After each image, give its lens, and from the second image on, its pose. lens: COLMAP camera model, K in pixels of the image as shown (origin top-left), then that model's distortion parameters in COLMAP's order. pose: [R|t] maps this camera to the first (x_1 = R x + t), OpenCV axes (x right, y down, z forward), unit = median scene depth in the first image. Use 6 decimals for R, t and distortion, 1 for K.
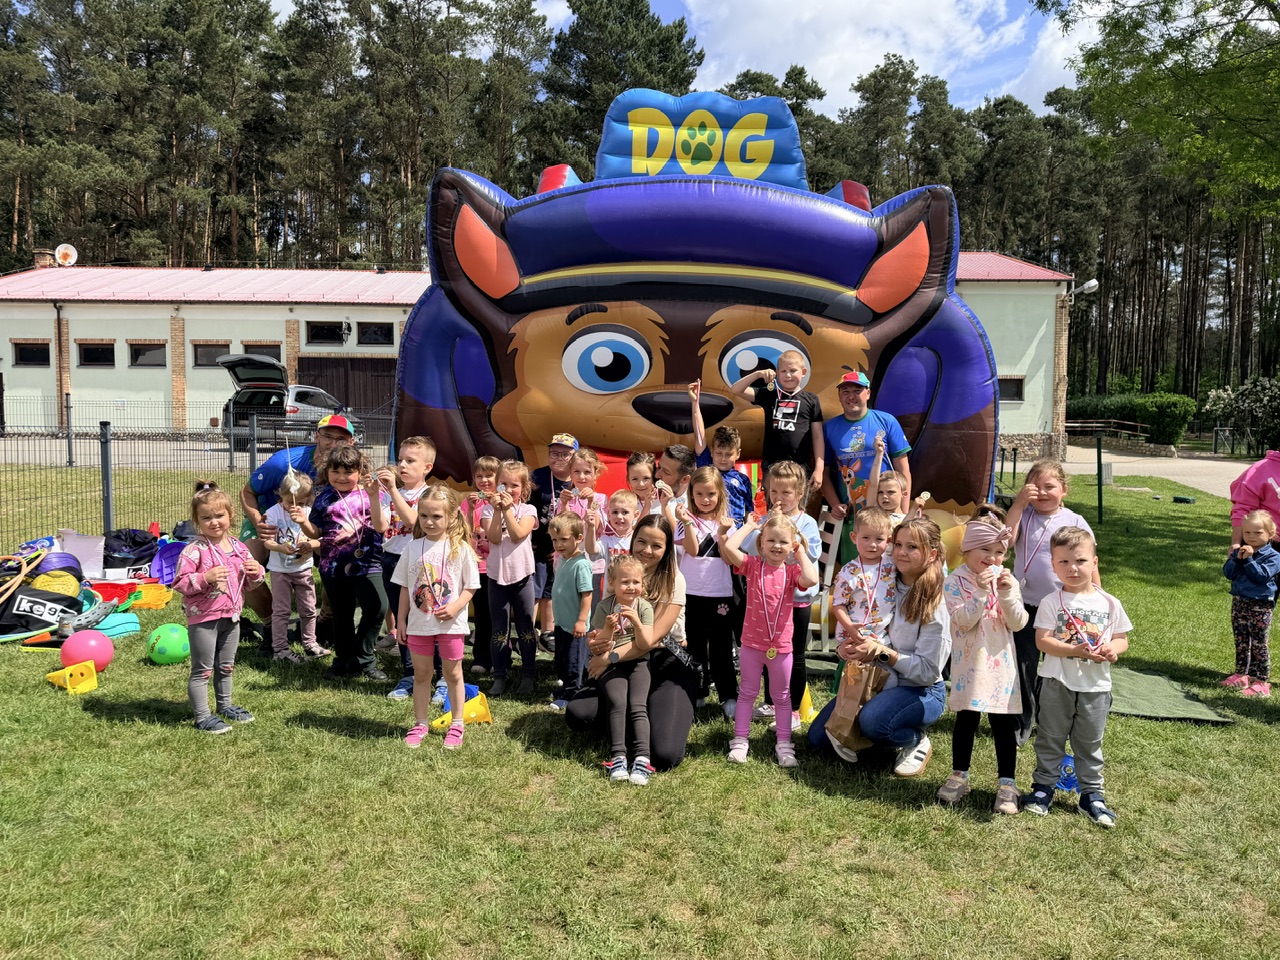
lens RADIAL K [[901.6, 0, 640.0], [0, 901.6, 480.0], [0, 0, 1]] dist [0.000909, 0.000171]
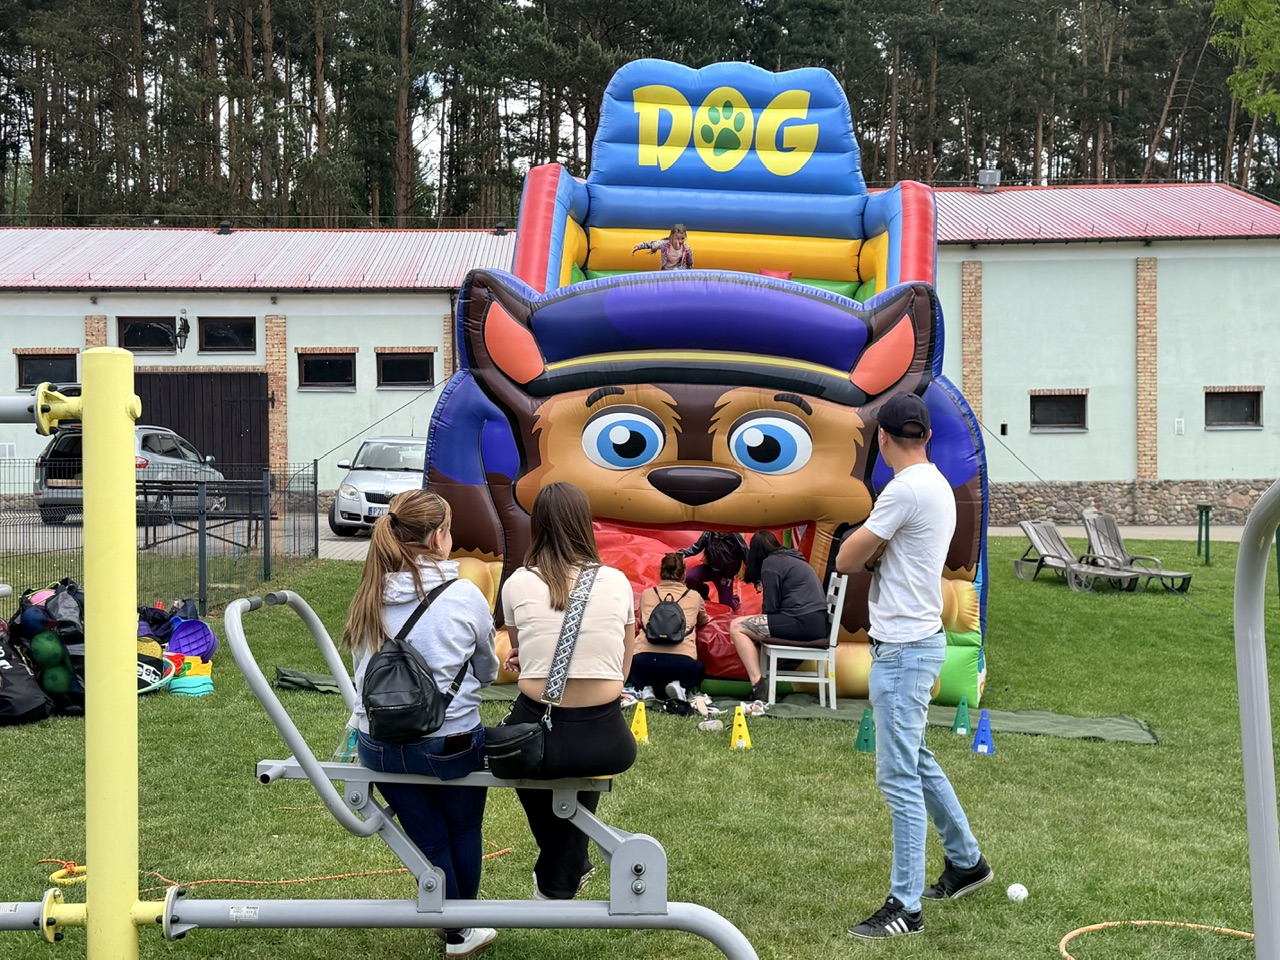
lens RADIAL K [[1710.2, 0, 640.0], [0, 1710.2, 480.0], [0, 0, 1]] dist [0.147117, -0.004022]
pose [[0.999863, -0.015279, -0.006295, -0.005805], [0.014939, 0.998586, -0.051019, 0.020617], [0.007066, 0.050918, 0.998678, -1.017115]]
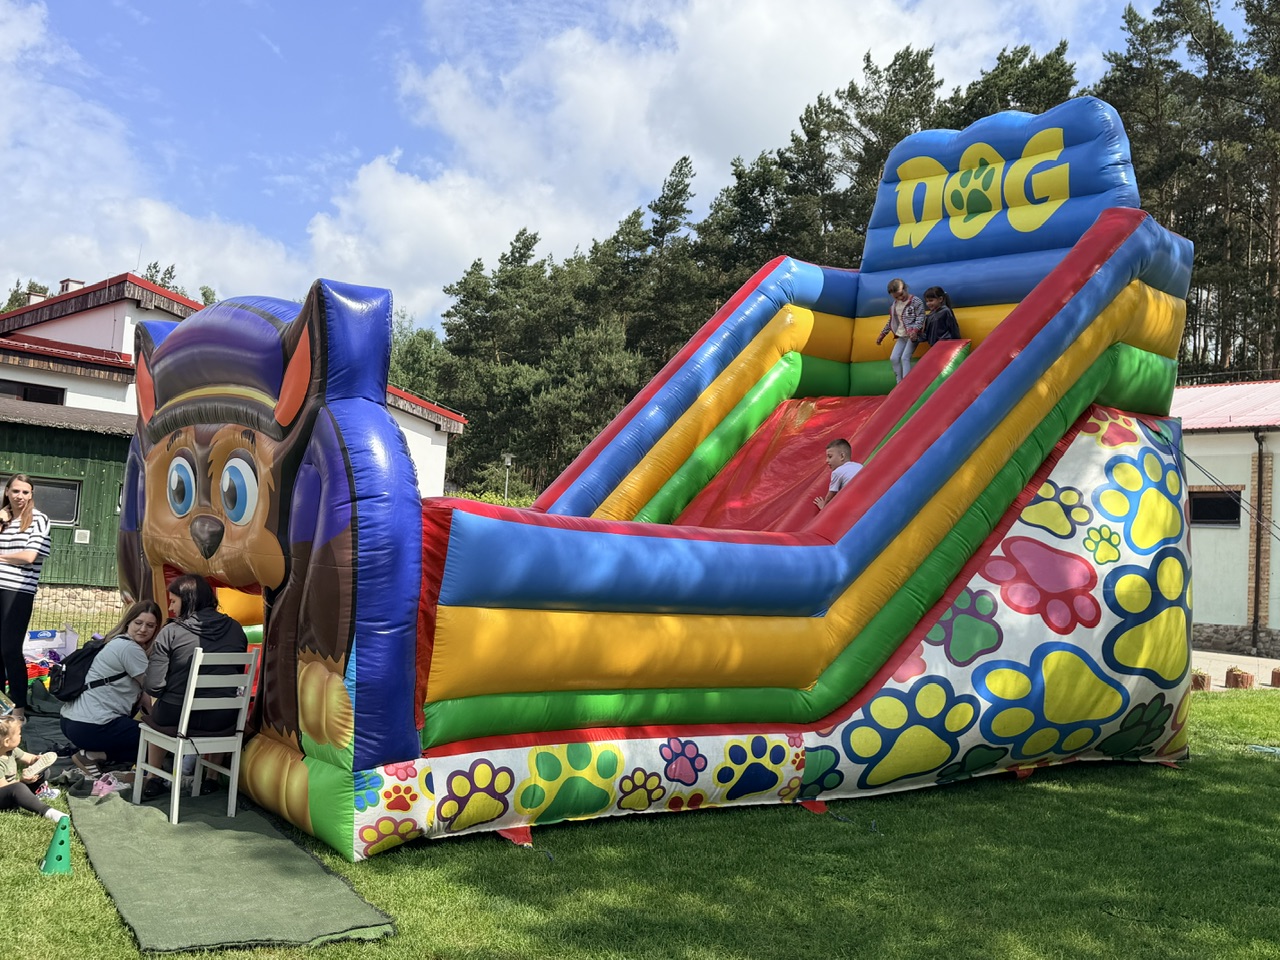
lens RADIAL K [[1265.3, 0, 640.0], [0, 1265.3, 480.0], [0, 0, 1]] dist [0.140201, -0.011003]
pose [[0.657171, -0.022254, -0.753413, 1.324945], [-0.102706, 0.987597, -0.118758, -0.019424], [0.746711, 0.155424, 0.646735, 0.421964]]
